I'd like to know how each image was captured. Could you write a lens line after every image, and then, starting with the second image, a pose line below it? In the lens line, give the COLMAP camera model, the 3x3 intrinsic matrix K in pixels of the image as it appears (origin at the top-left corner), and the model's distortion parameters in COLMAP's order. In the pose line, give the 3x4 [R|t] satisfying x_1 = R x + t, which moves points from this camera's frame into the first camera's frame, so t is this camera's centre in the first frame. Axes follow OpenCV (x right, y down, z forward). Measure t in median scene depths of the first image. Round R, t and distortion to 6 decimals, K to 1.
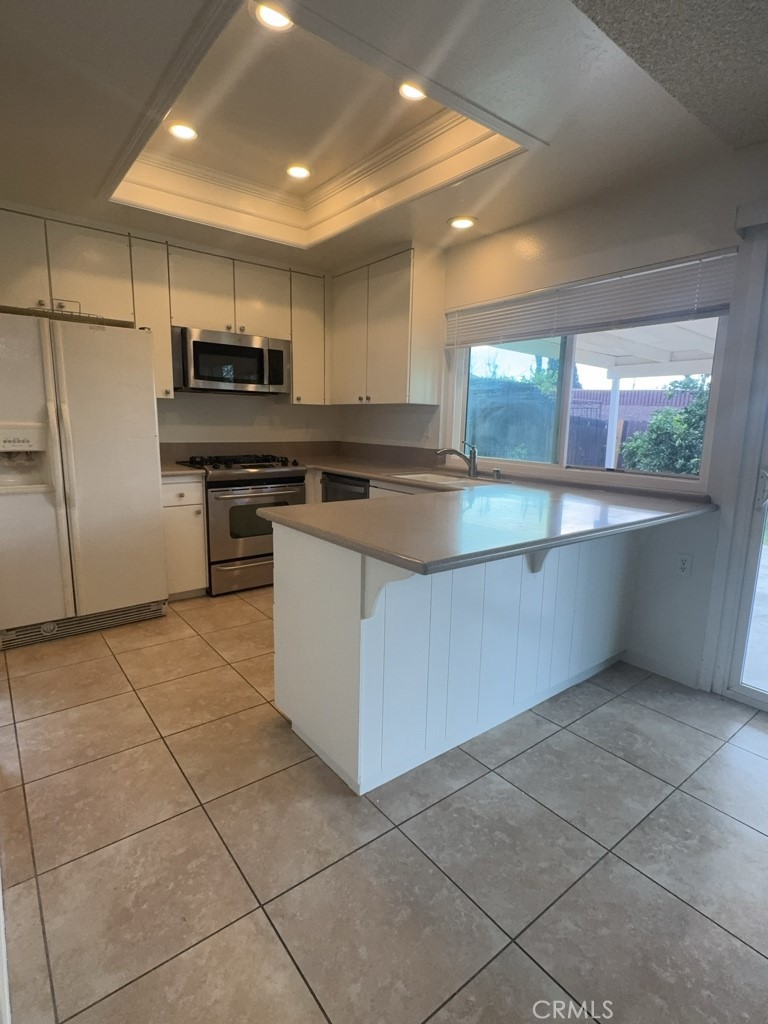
lens RADIAL K [[520.1, 0, 384.0], [0, 520.1, 512.0], [0, 0, 1]] dist [-0.000295, 0.000584]
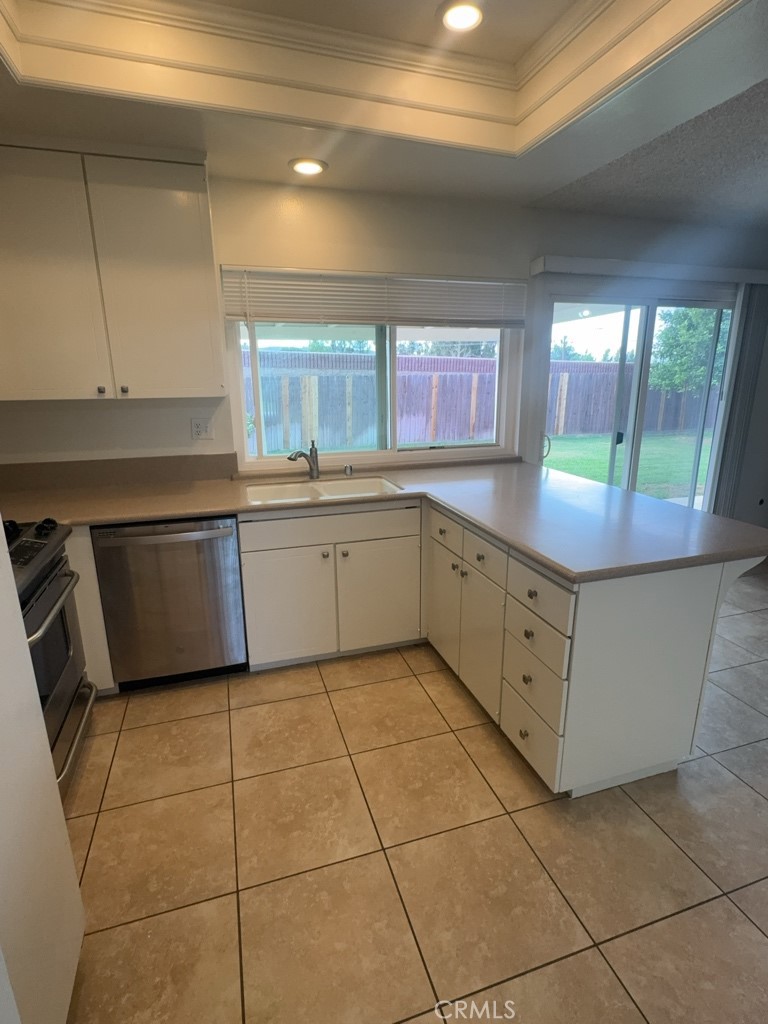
lens RADIAL K [[521.2, 0, 386.7], [0, 521.2, 511.4], [0, 0, 1]] dist [-0.003354, 0.000881]
pose [[0.347108, -0.263848, 0.899945, -0.660813], [0.177007, 0.960792, 0.213416, -0.202818], [-0.920969, 0.085219, 0.380201, 0.636323]]
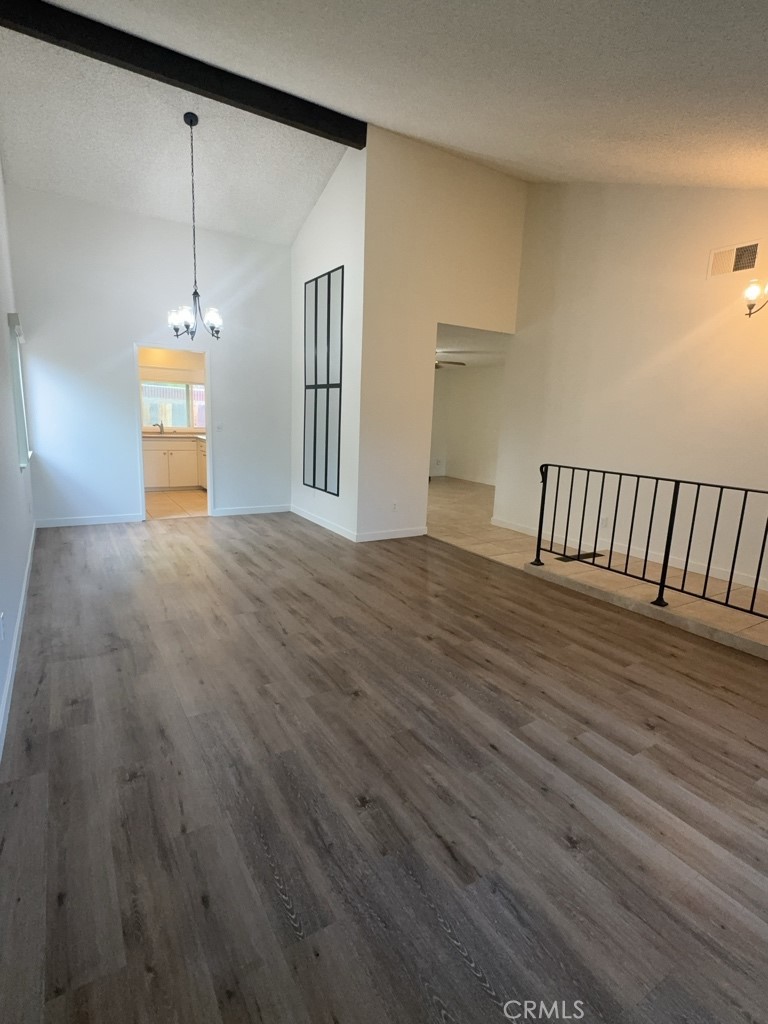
lens RADIAL K [[521.2, 0, 386.7], [0, 521.2, 511.4], [0, 0, 1]] dist [-0.003354, 0.000881]
pose [[0.109895, -0.201876, 0.973226, -2.567284], [0.137075, 0.972879, 0.186325, -0.028346], [-0.984446, 0.112929, 0.134587, -0.434348]]
